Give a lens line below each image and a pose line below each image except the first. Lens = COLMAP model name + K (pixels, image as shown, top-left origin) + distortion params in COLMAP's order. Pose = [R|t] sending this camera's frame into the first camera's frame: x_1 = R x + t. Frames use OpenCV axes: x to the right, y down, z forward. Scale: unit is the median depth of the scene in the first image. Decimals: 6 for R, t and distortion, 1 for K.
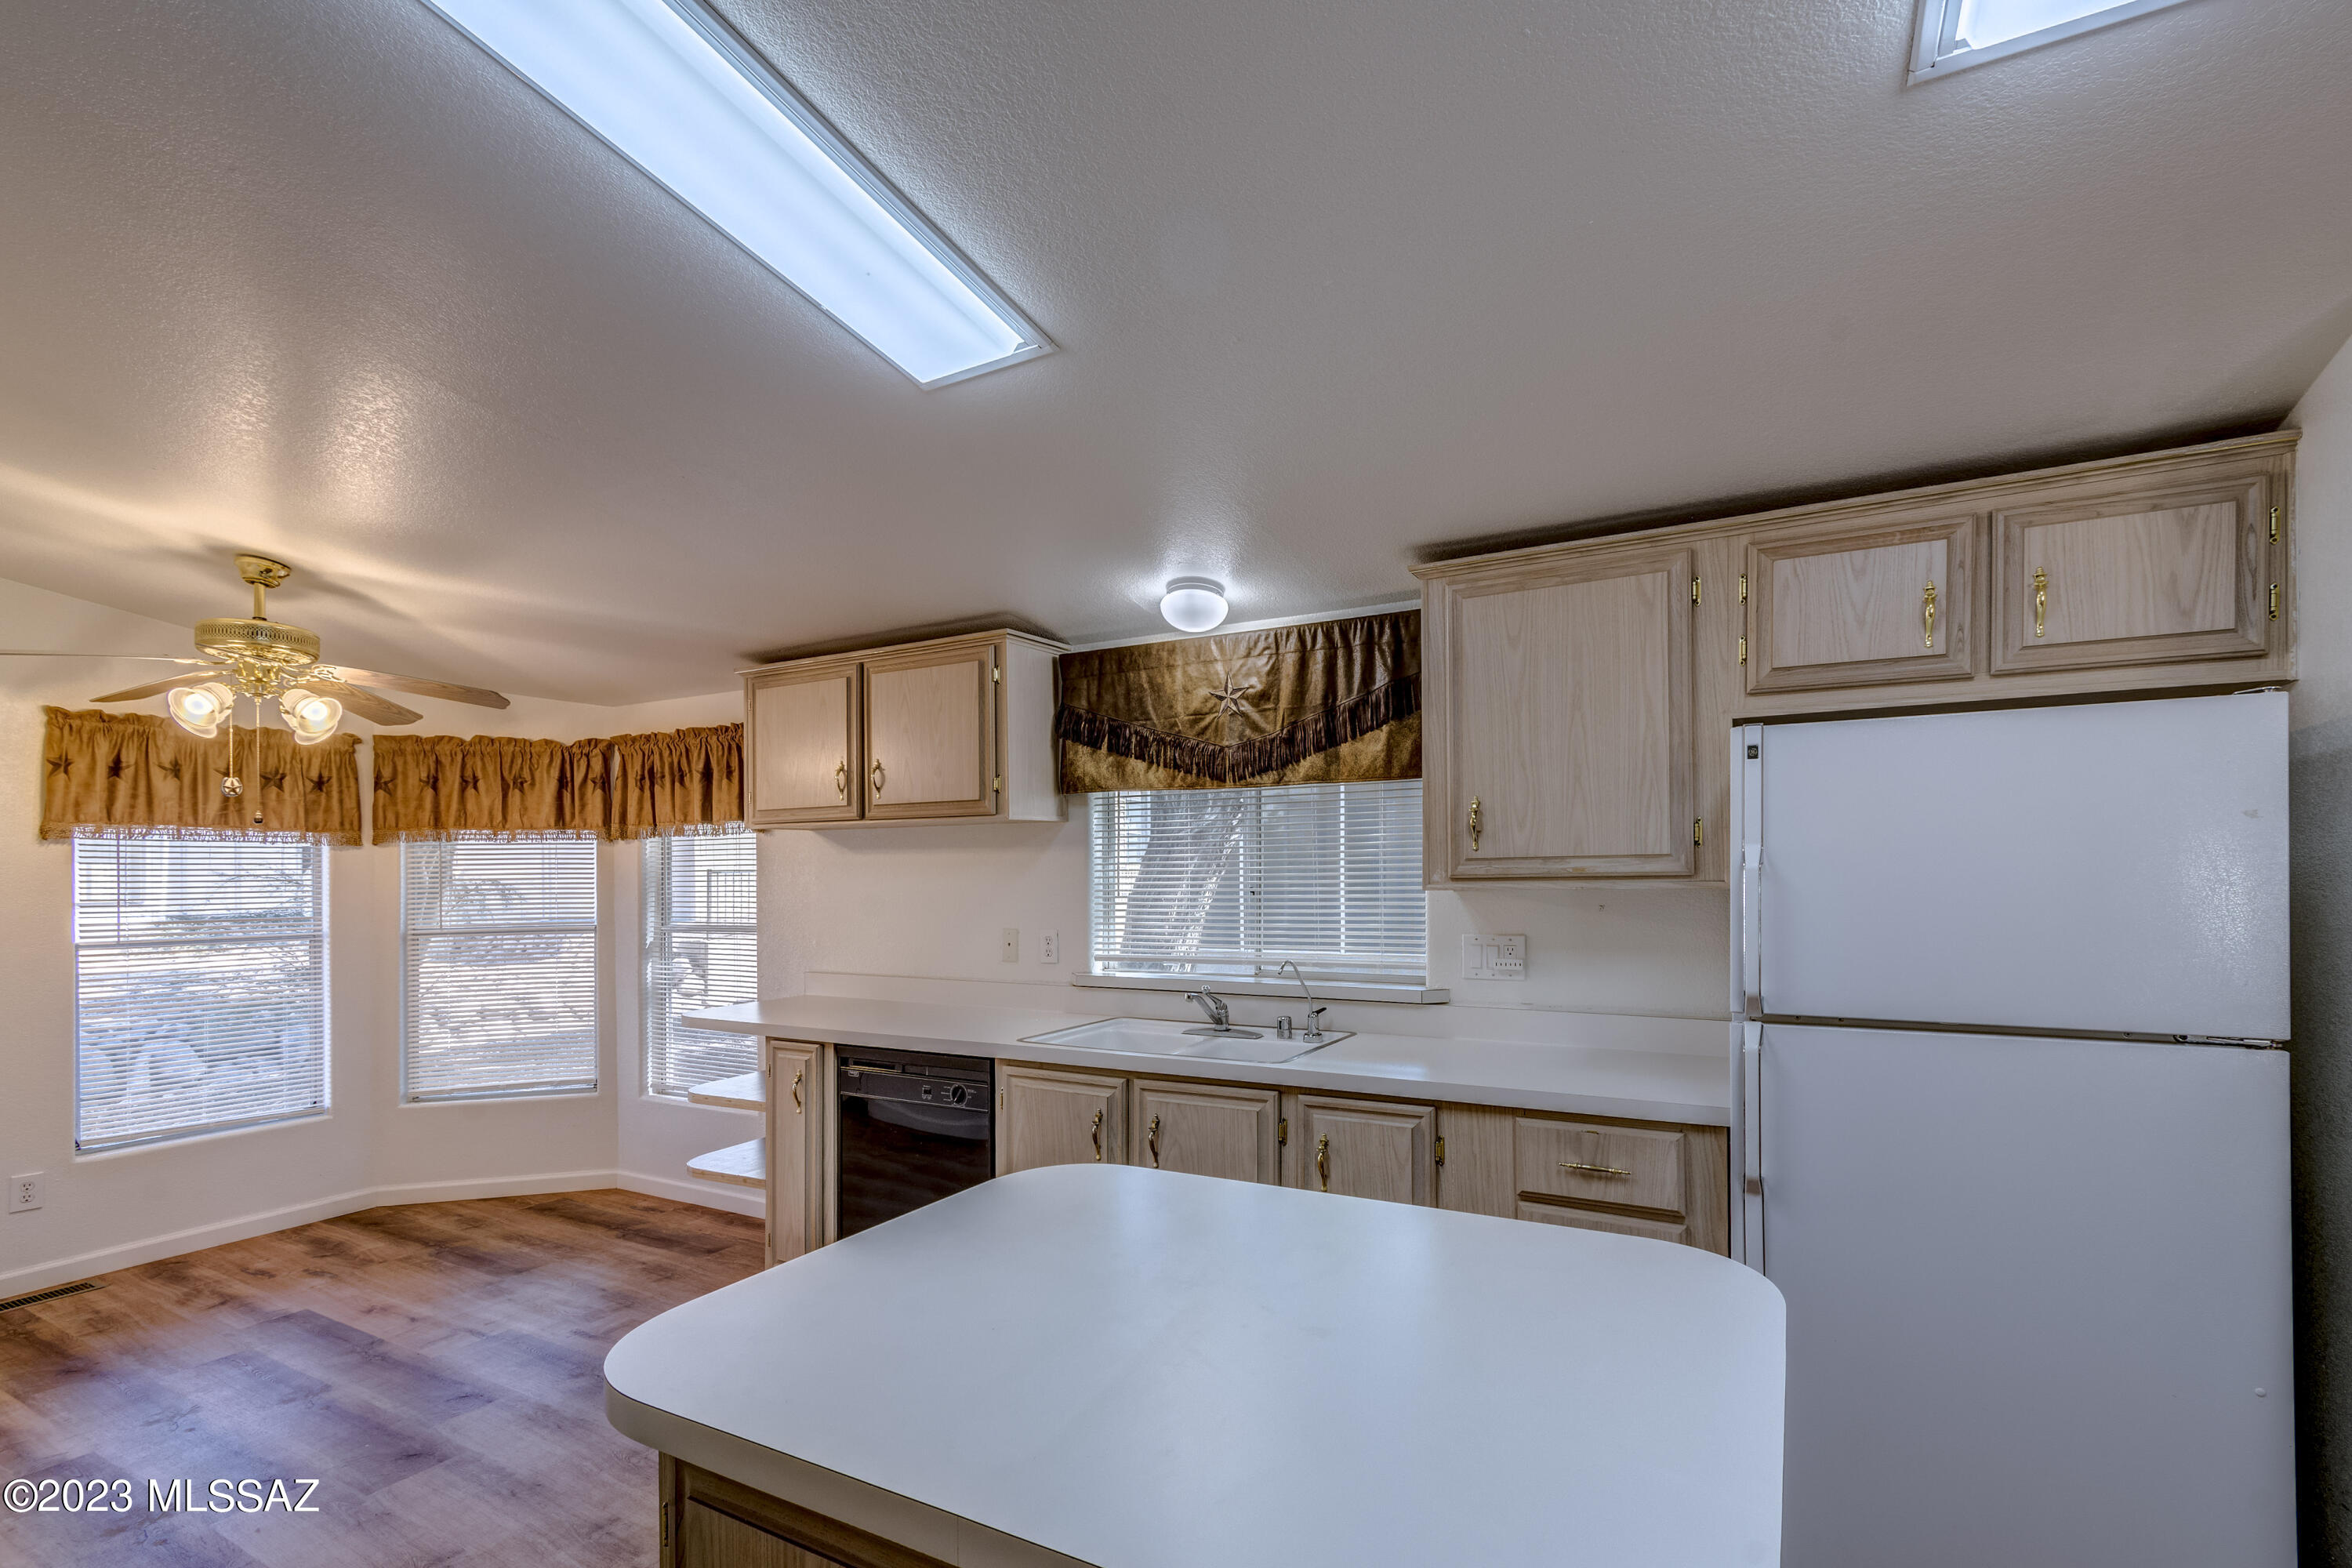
lens RADIAL K [[1033.7, 0, 1174.2], [0, 1033.7, 868.6], [0, 0, 1]] dist [0.005018, 0.000020]
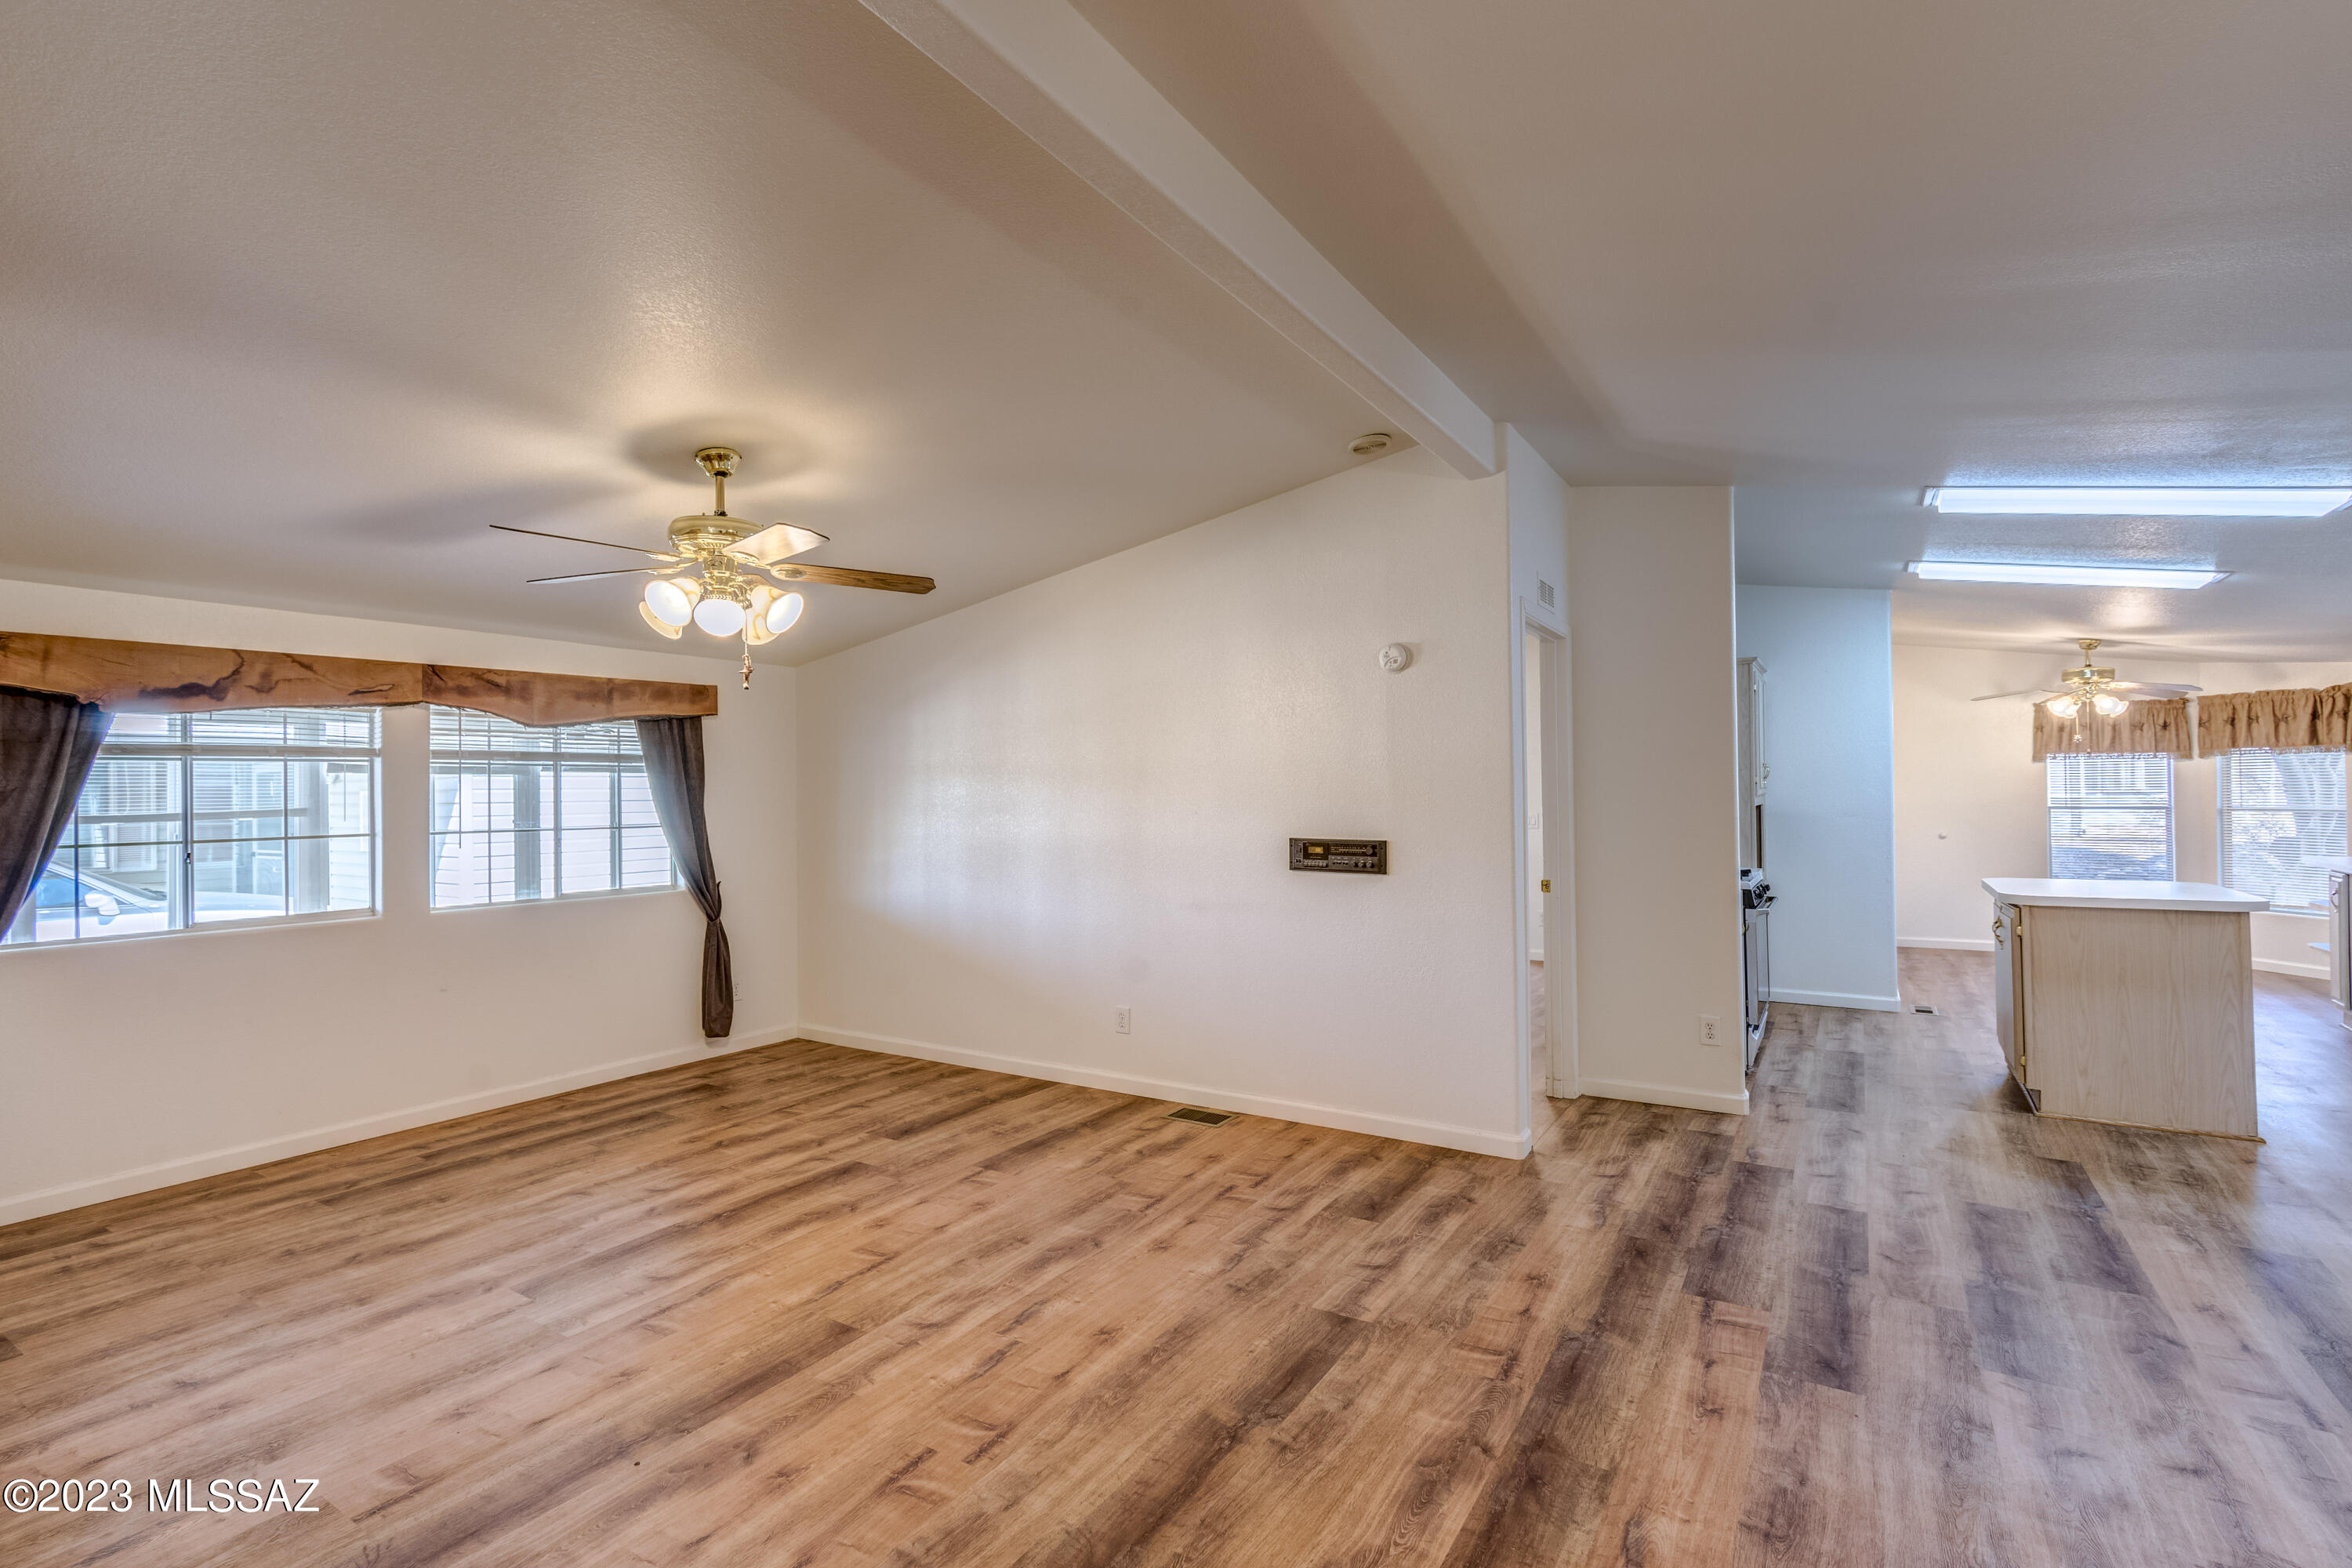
lens RADIAL K [[1033.7, 0, 1176.5], [0, 1033.7, 784.6], [0, 0, 1]] dist [0.005018, 0.000020]
pose [[-0.082219, 0.005886, -0.996597, 1.164281], [0.012517, 0.999910, 0.004873, -0.007305], [0.996536, -0.012074, -0.082285, -0.618241]]
